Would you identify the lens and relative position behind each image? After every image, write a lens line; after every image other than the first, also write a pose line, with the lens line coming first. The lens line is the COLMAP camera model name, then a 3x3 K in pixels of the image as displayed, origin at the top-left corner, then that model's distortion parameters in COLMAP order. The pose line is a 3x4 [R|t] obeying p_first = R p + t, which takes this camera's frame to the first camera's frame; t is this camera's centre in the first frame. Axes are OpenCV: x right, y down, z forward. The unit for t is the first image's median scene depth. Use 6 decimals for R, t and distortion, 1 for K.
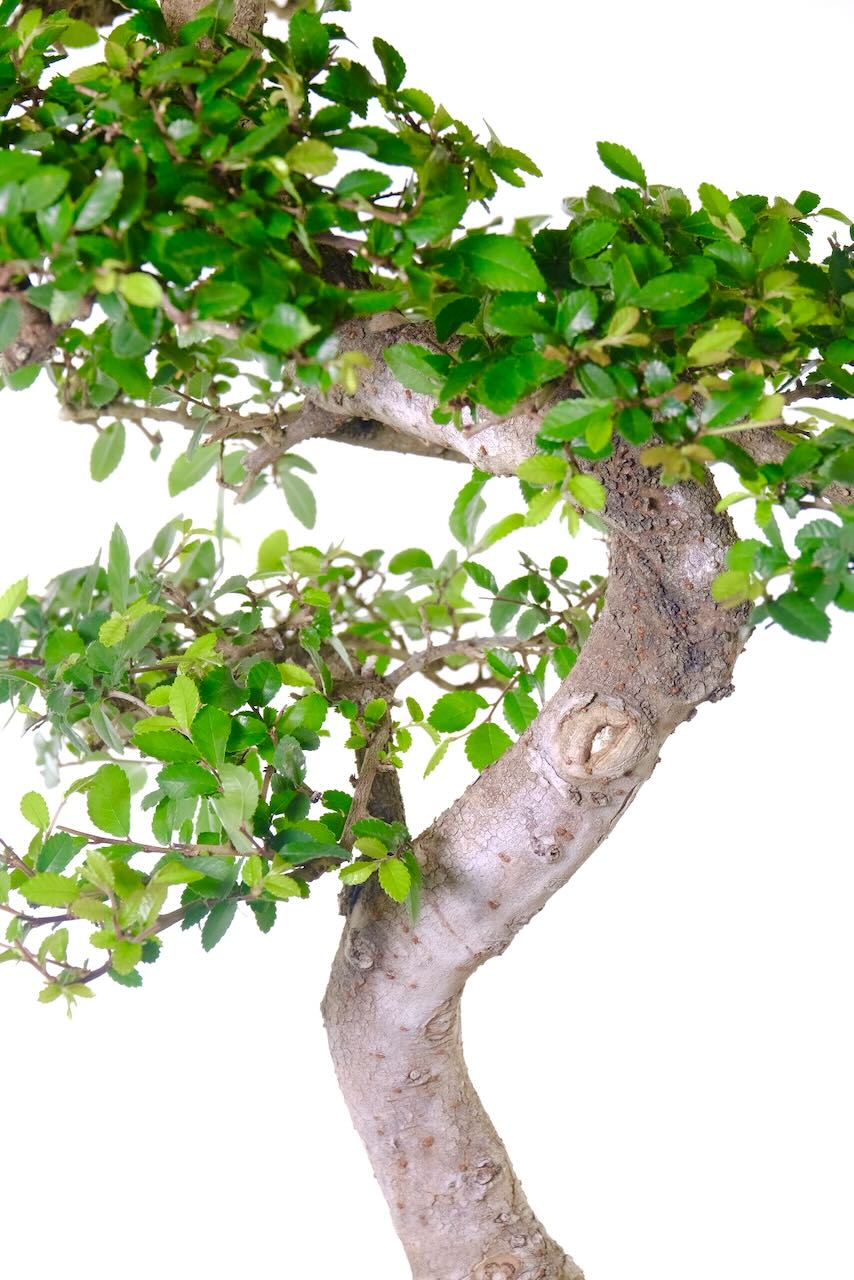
lens RADIAL K [[7800.7, 0, 427.9], [0, 7800.7, 637.3], [0, 0, 1]] dist [-0.084085, 0.000000]
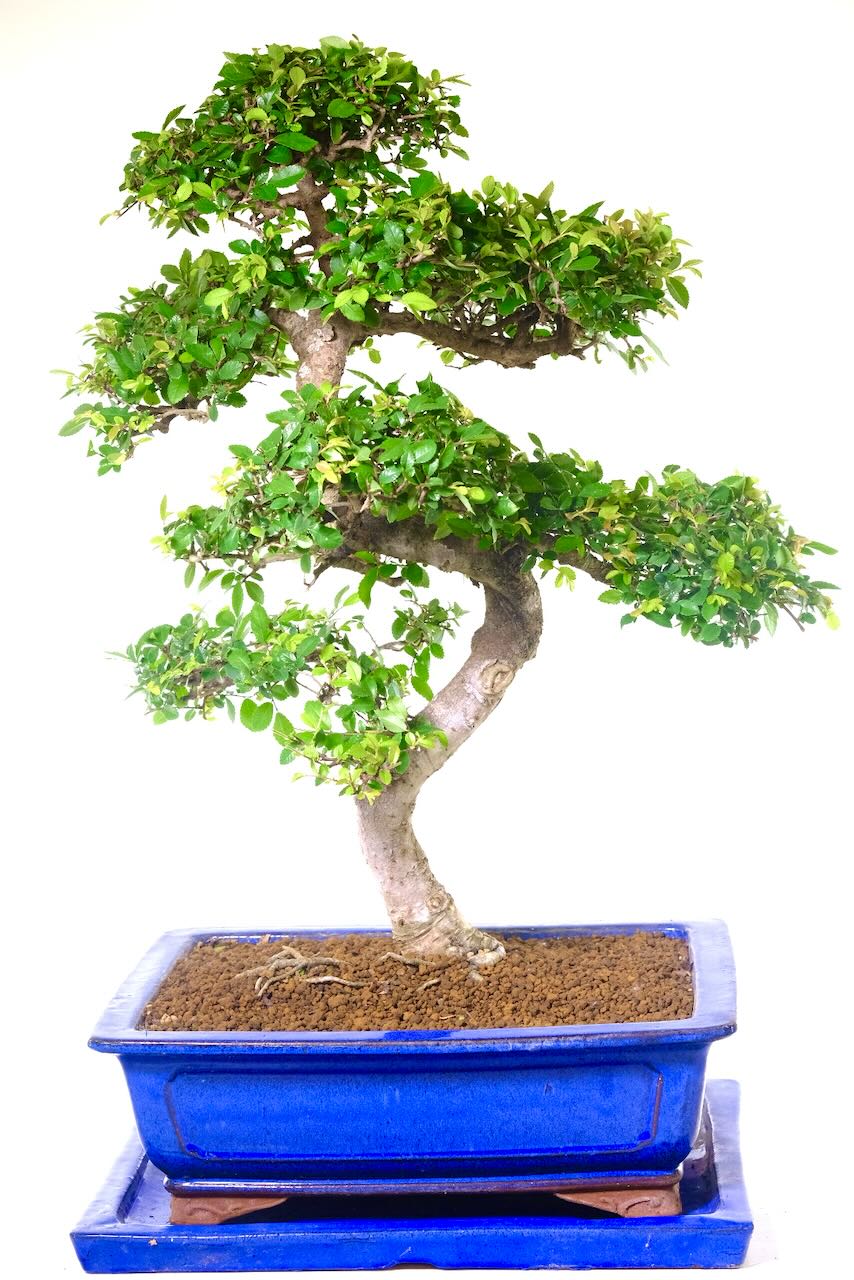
lens RADIAL K [[3178.4, 0, 424.1], [0, 3178.4, 646.8], [0, 0, 1]] dist [0.018612, 0.000000]
pose [[0.874803, -0.054797, 0.481370, -0.505036], [0.060682, 0.998152, 0.003347, -0.001395], [-0.480663, 0.026283, 0.876511, 0.142889]]
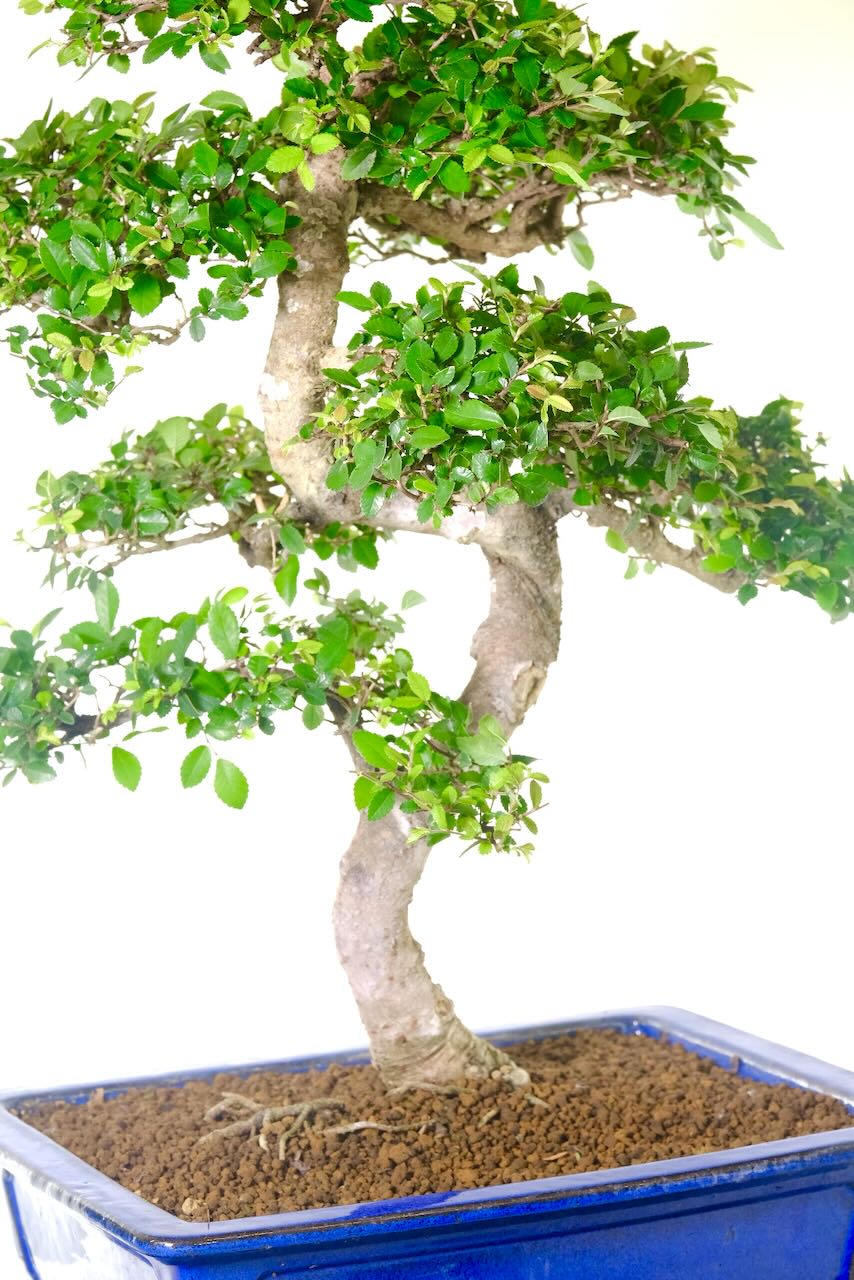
lens RADIAL K [[4465.9, 0, 427.3], [0, 4465.9, 638.7], [0, 0, 1]] dist [0.066915, 0.000000]
pose [[0.543804, -0.088869, 0.834494, -0.887213], [0.117392, 0.992656, 0.029213, -0.032098], [-0.830961, 0.082077, 0.550242, 0.483756]]
